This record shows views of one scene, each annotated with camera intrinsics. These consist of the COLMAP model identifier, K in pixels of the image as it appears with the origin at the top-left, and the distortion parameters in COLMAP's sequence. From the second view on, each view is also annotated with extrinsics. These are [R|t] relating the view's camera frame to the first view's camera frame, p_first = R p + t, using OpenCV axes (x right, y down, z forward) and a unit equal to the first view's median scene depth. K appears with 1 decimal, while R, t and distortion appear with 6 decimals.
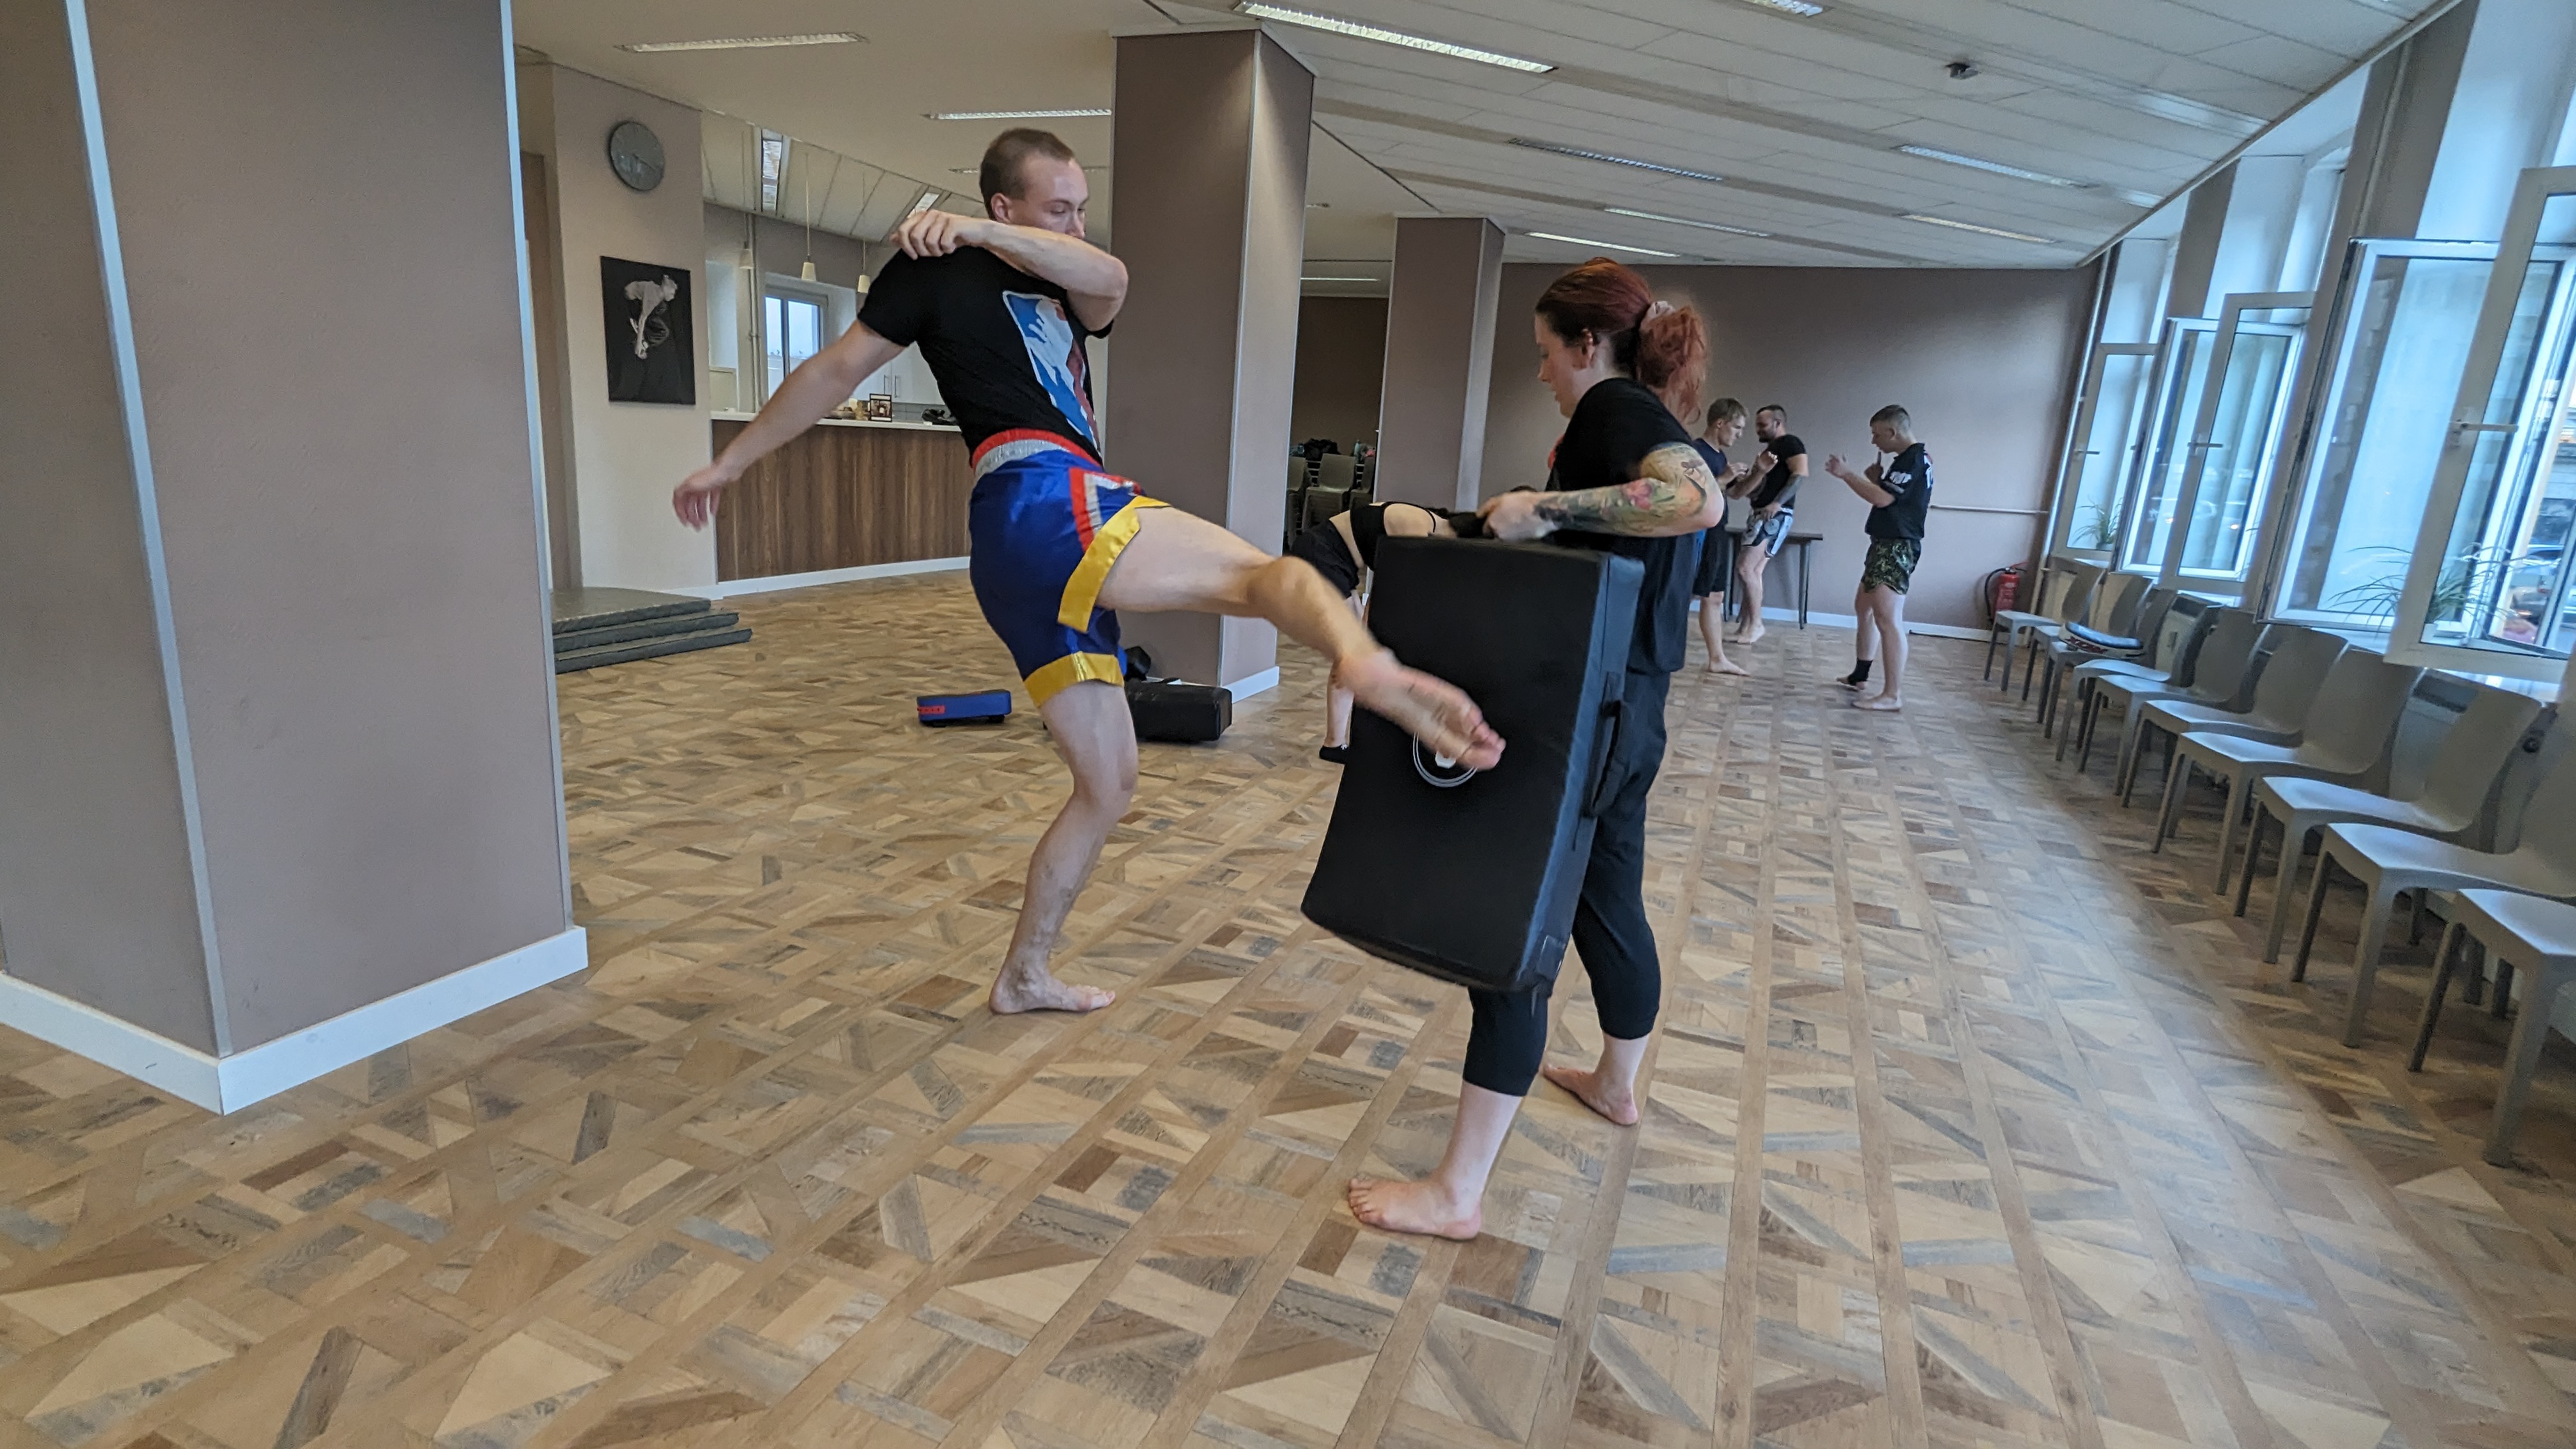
lens RADIAL K [[1211.3, 0, 1273.0], [0, 1211.3, 728.1], [0, 0, 1]] dist [-0.025438, 0.009071]
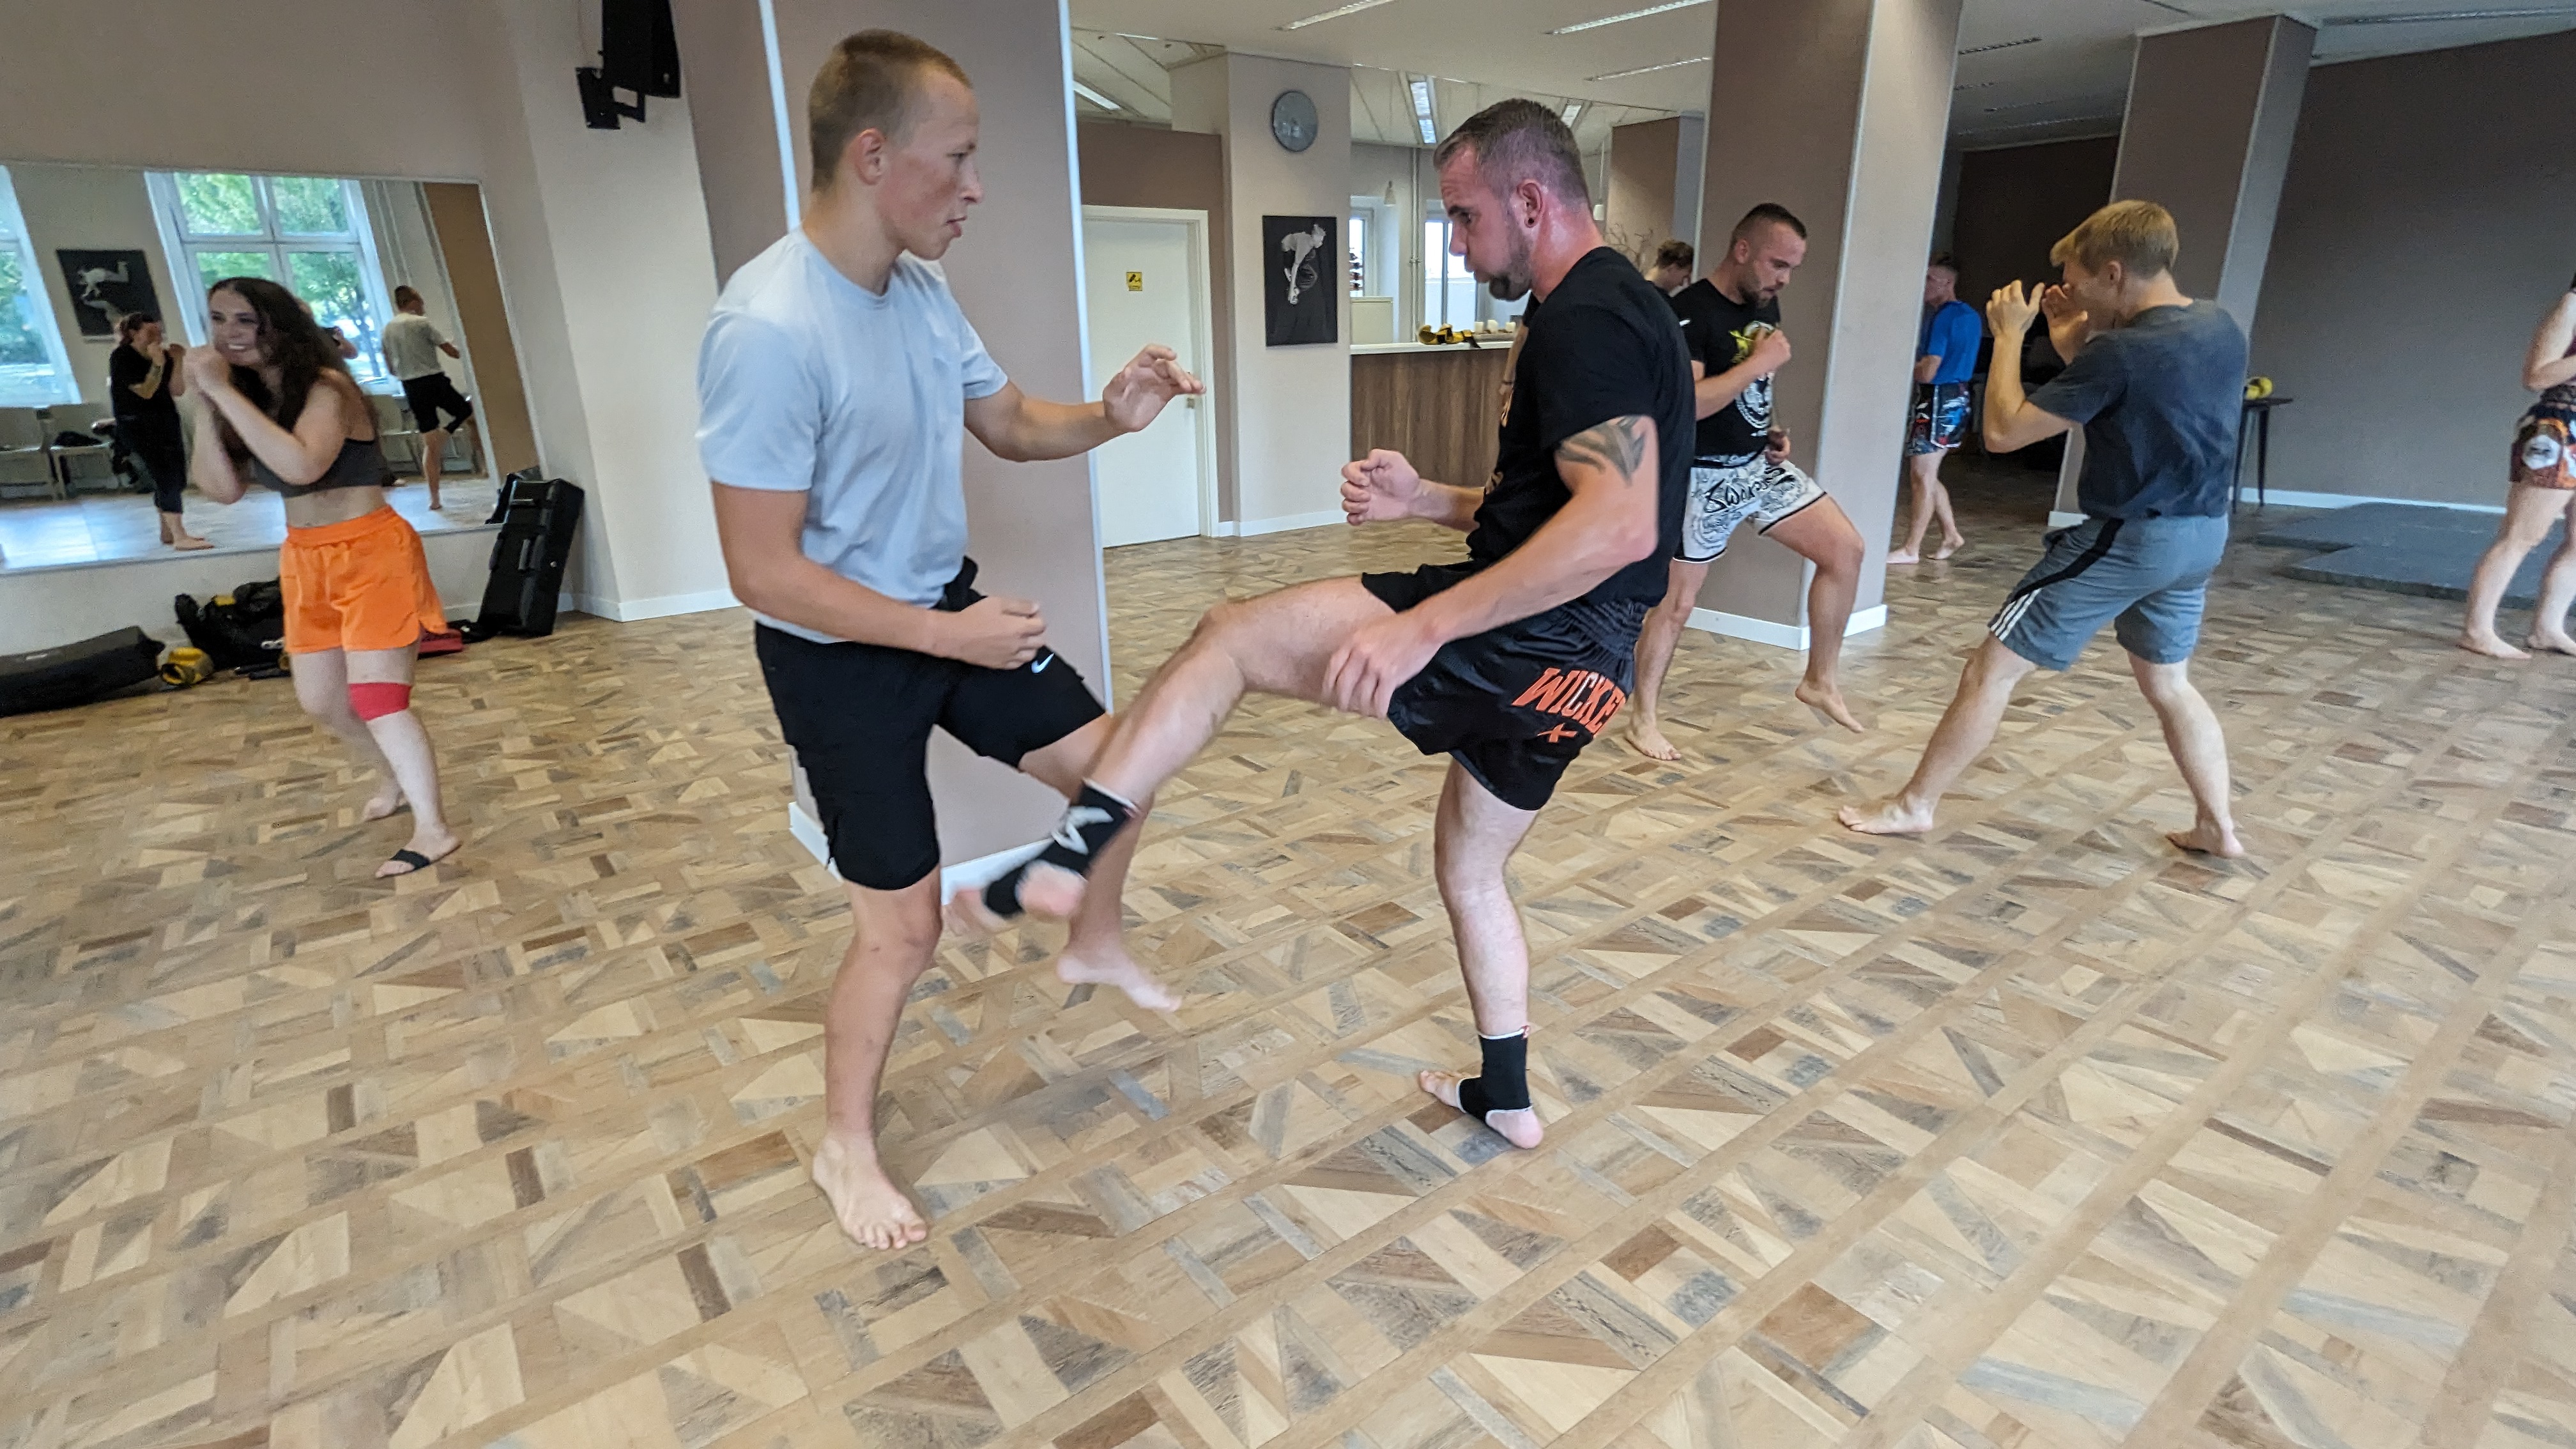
lens RADIAL K [[1211.3, 0, 1273.0], [0, 1211.3, 728.1], [0, 0, 1]] dist [-0.025438, 0.009071]
pose [[0.851128, 0.090898, -0.517029, 0.174282], [-0.047985, 0.994243, 0.095803, -0.049220], [0.522760, -0.056731, 0.850590, 0.024002]]
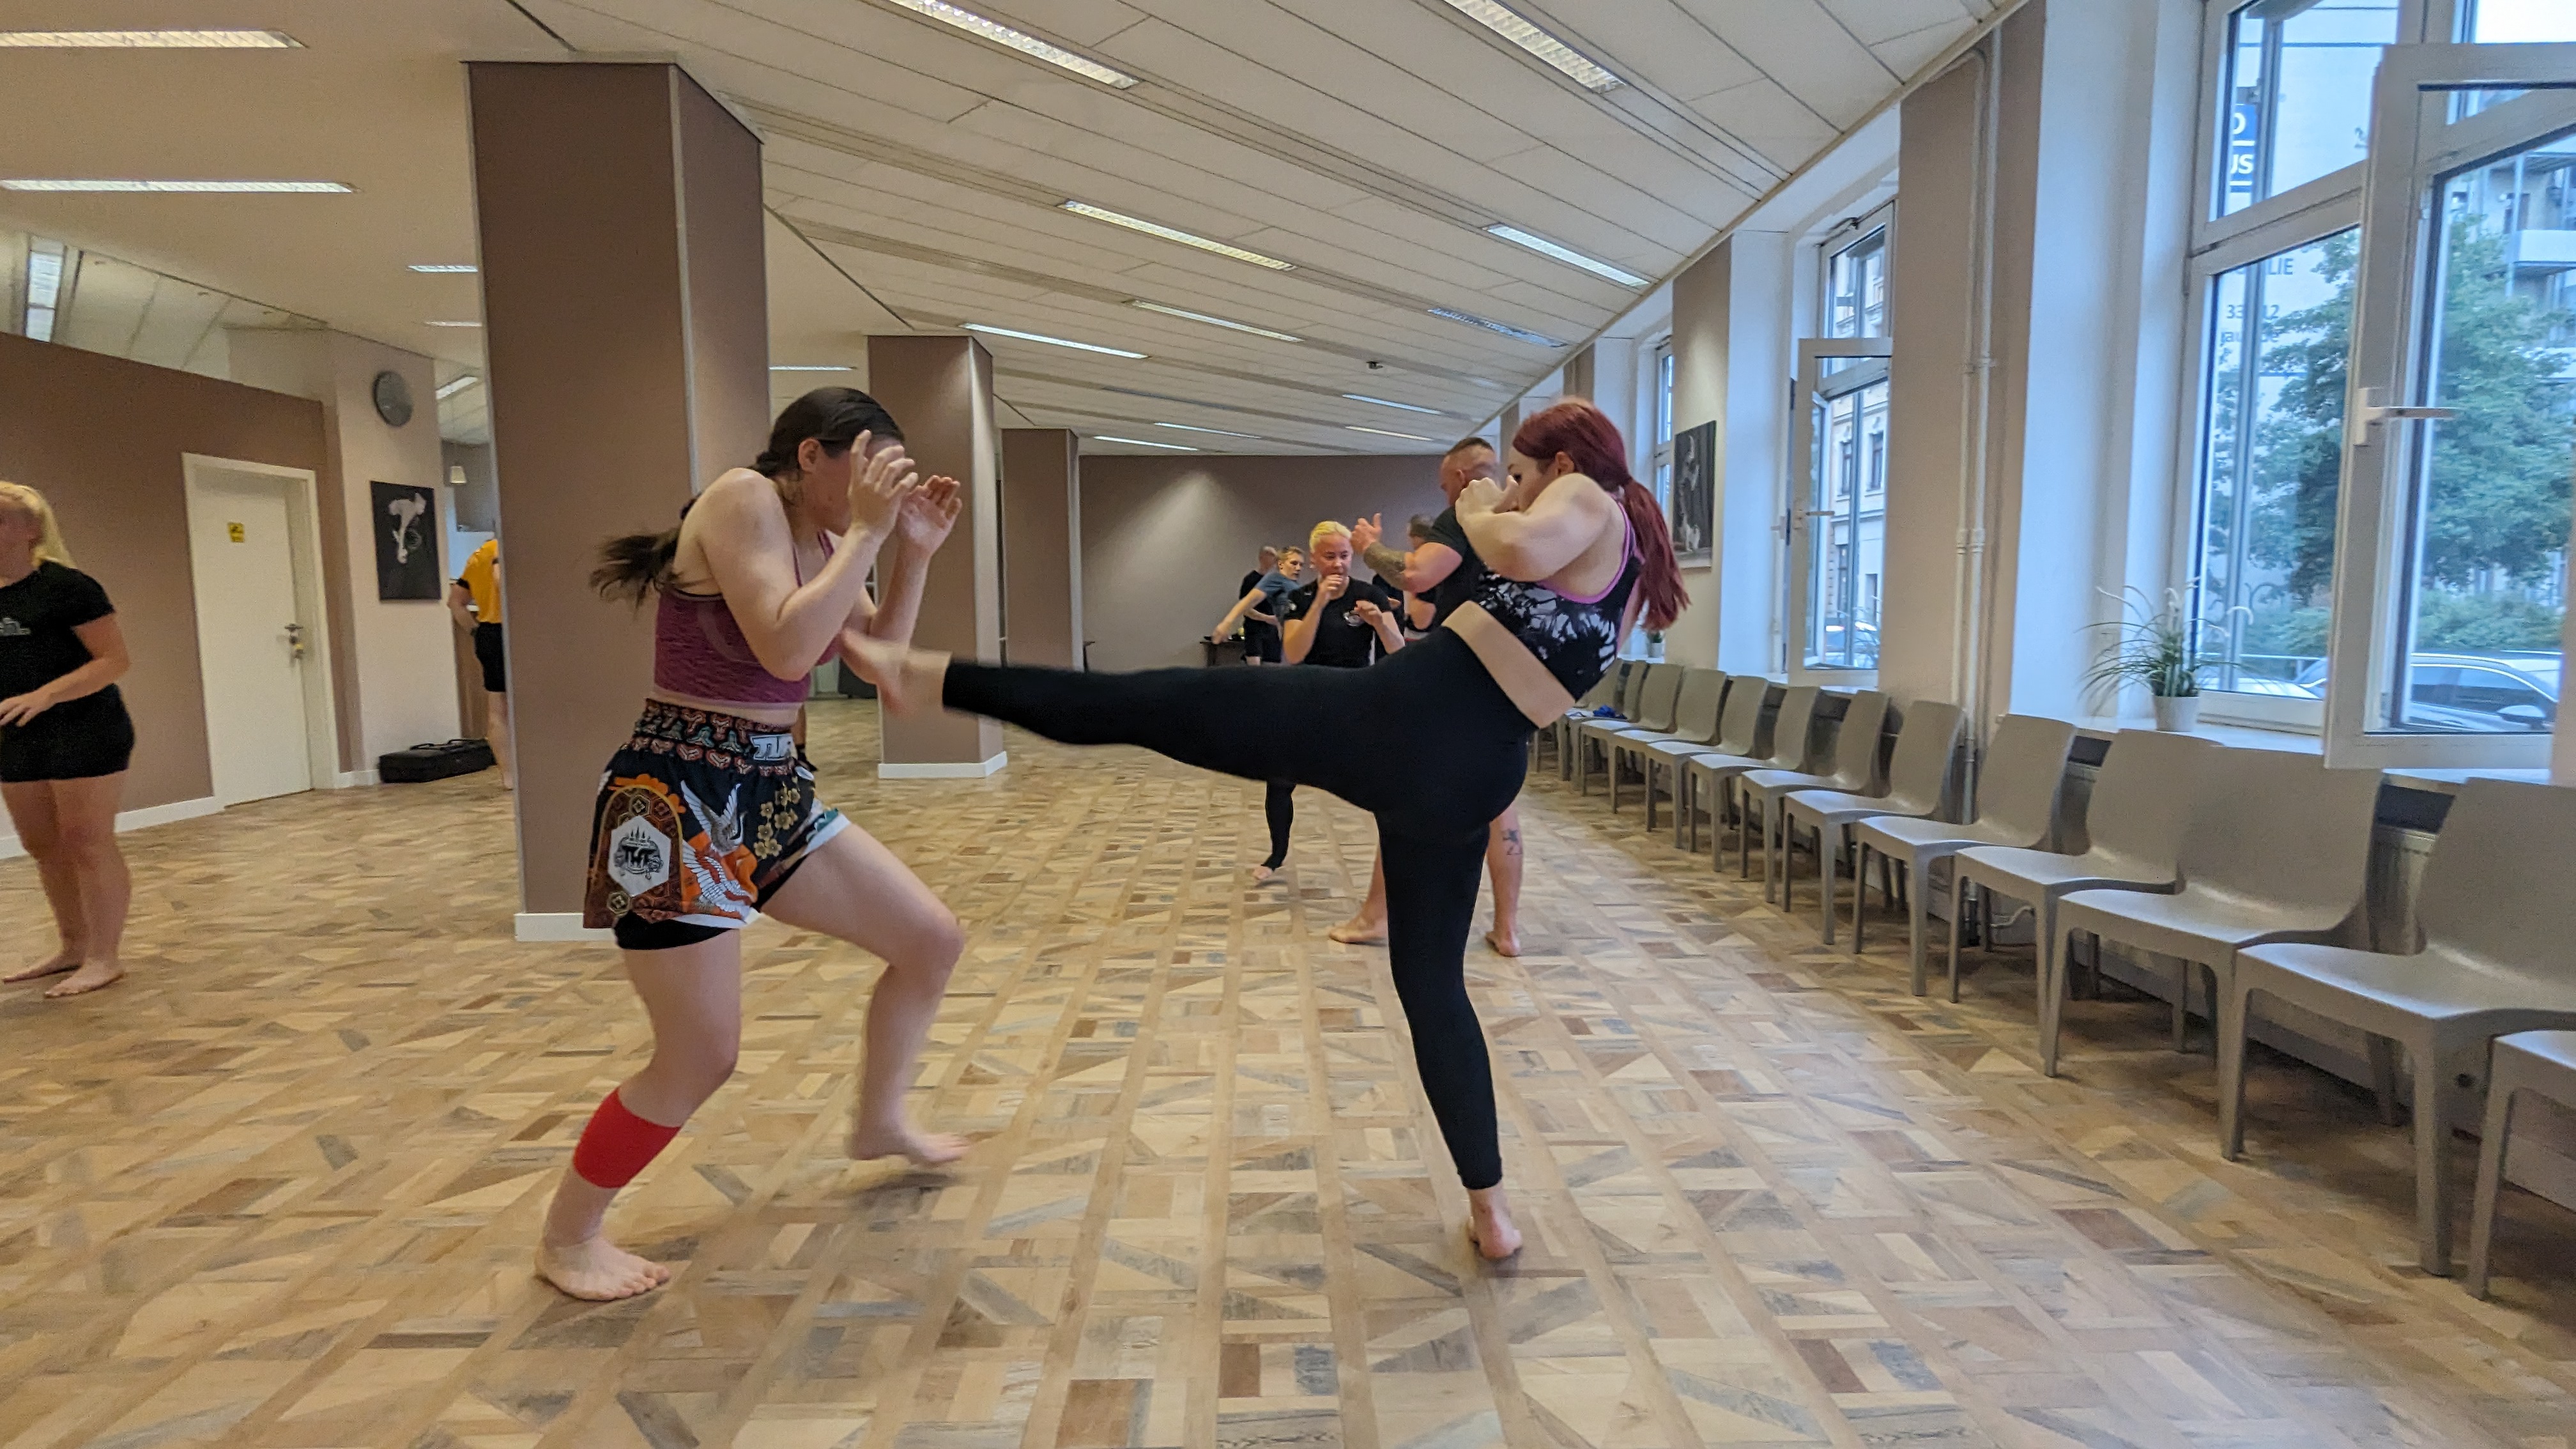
lens RADIAL K [[1211.3, 0, 1273.0], [0, 1211.3, 728.1], [0, 0, 1]] dist [-0.025438, 0.009071]
pose [[0.910285, -0.115742, 0.397473, -0.540220], [0.163077, 0.982743, -0.087305, 0.206308], [-0.380509, 0.144291, 0.913451, -0.834681]]
